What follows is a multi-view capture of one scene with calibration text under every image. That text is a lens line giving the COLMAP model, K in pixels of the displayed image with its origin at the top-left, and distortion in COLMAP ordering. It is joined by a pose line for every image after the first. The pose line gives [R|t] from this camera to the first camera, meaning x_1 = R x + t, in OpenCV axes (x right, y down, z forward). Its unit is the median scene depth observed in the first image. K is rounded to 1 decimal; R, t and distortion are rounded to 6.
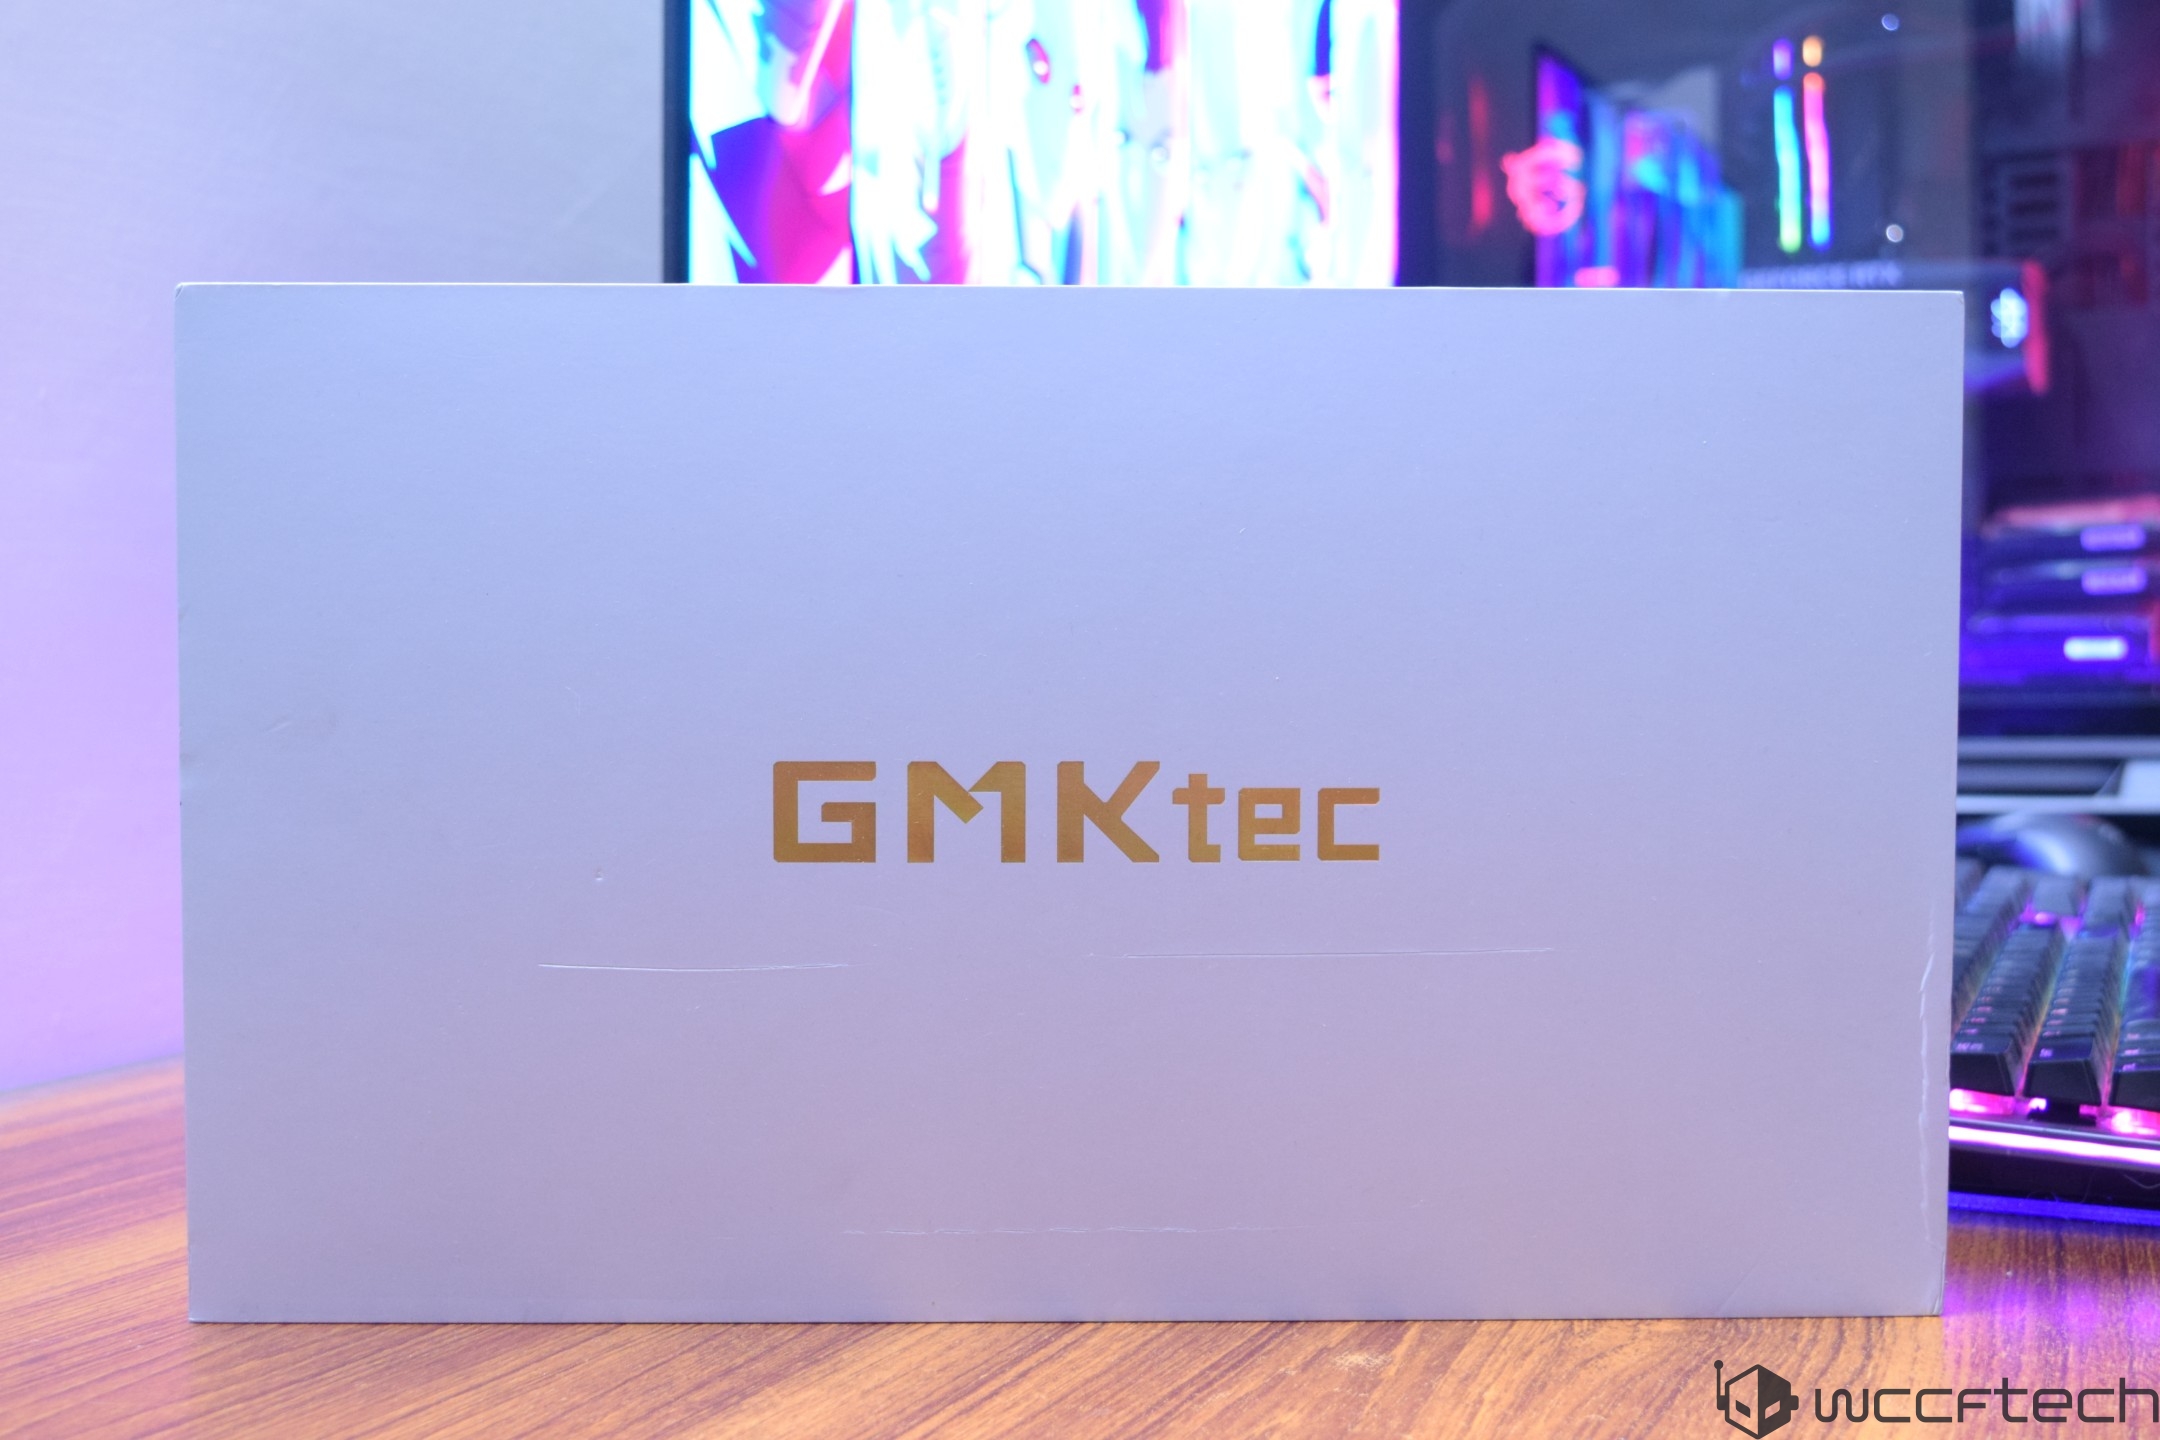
lens RADIAL K [[2638.1, 0, 1080.0], [0, 2638.1, 720.0], [0, 0, 1]] dist [-0.026596, -0.012469]
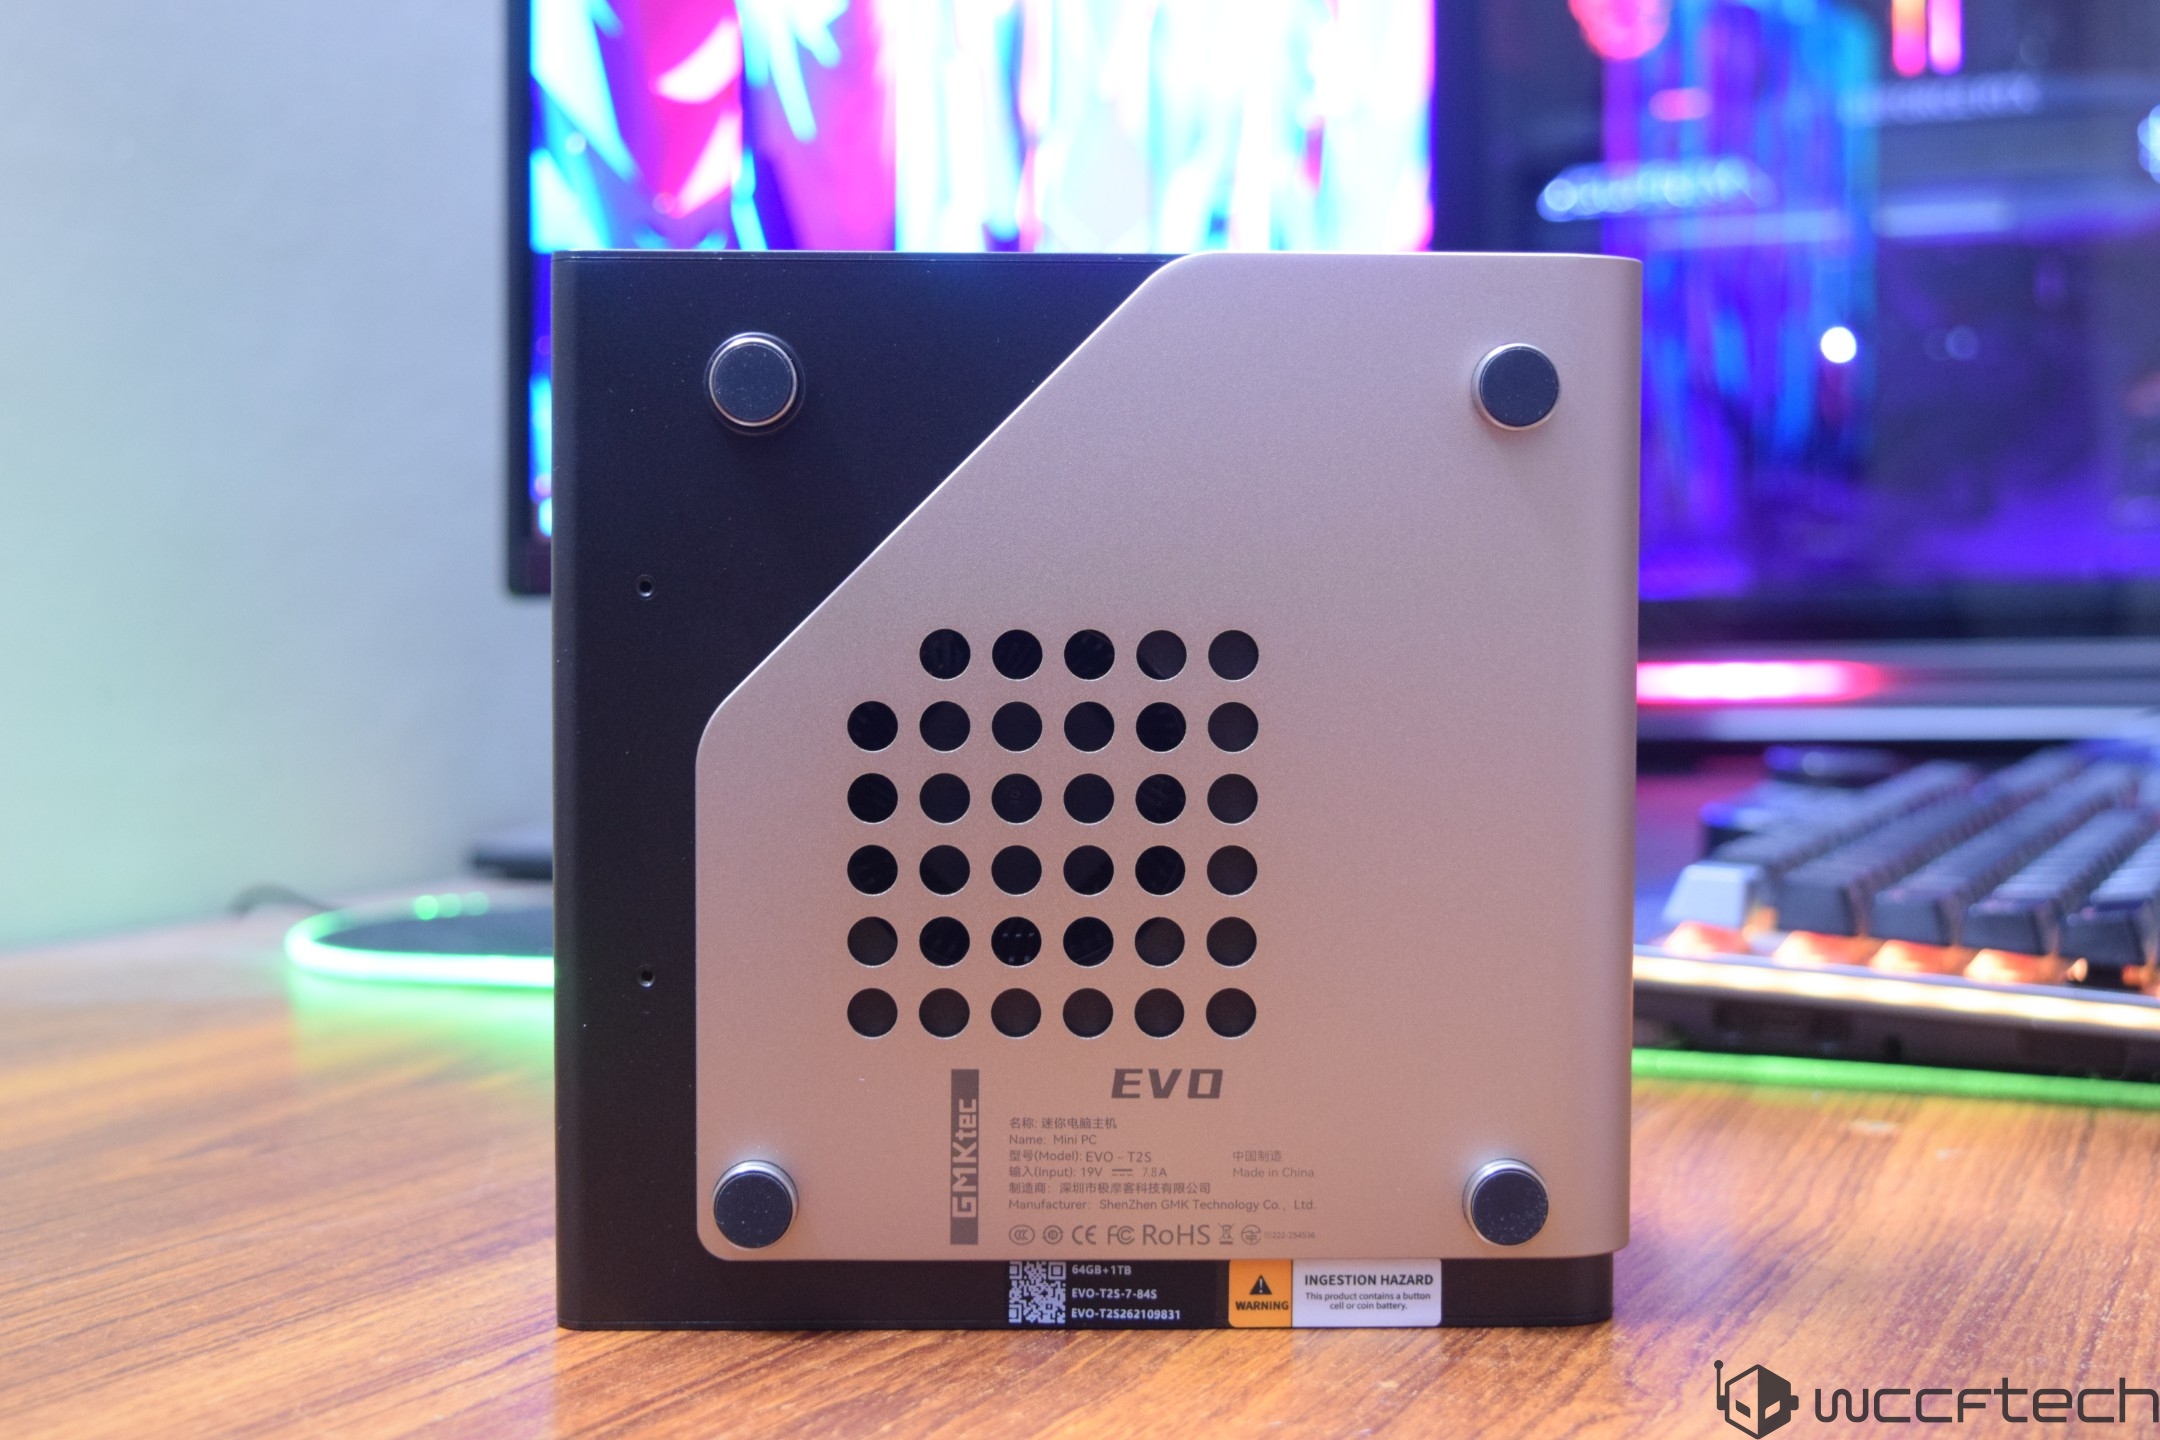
lens RADIAL K [[3158.6, 0, 1080.0], [0, 3158.6, 720.0], [0, 0, 1]] dist [-0.016461, -0.024748]
pose [[0.999865, 0.000356, -0.016453, 0.074940], [-0.000258, 0.999982, 0.005923, 0.076372], [0.016455, -0.005918, 0.999847, -0.037114]]
